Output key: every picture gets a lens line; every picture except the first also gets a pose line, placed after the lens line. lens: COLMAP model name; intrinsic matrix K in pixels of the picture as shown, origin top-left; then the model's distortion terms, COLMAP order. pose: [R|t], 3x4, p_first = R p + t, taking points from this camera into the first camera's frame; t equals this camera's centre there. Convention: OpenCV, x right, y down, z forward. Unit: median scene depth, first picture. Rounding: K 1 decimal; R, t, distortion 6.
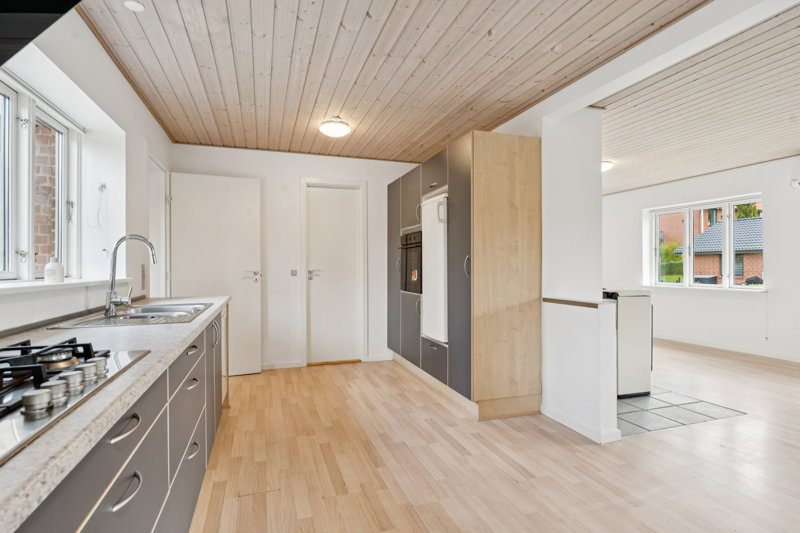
lens RADIAL K [[411.6, 0, 400.6], [0, 411.6, 268.2], [0, 0, 1]] dist [-0.004833, -0.002649]
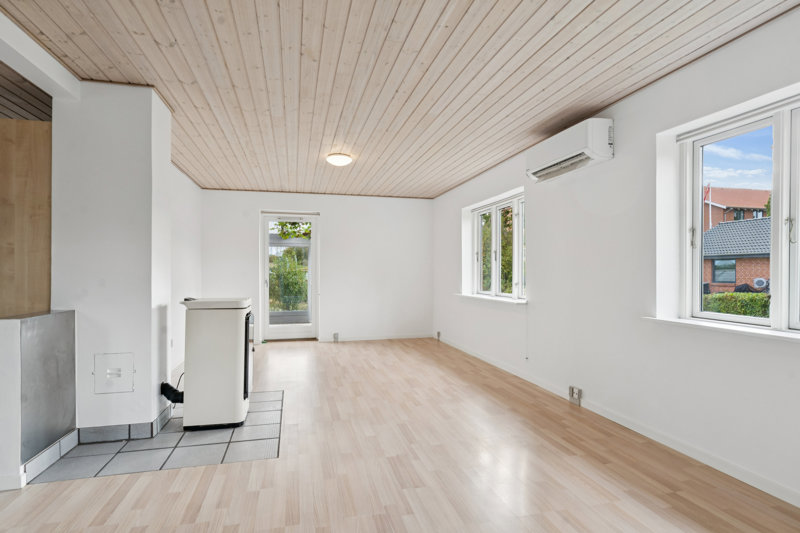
lens RADIAL K [[411.6, 0, 400.6], [0, 411.6, 268.2], [0, 0, 1]] dist [-0.004833, -0.002649]
pose [[0.997174, 0.001846, -0.075098, 1.366951], [-0.002754, 0.999924, -0.011979, -0.006943], [0.075070, 0.012152, 0.997104, 0.255155]]
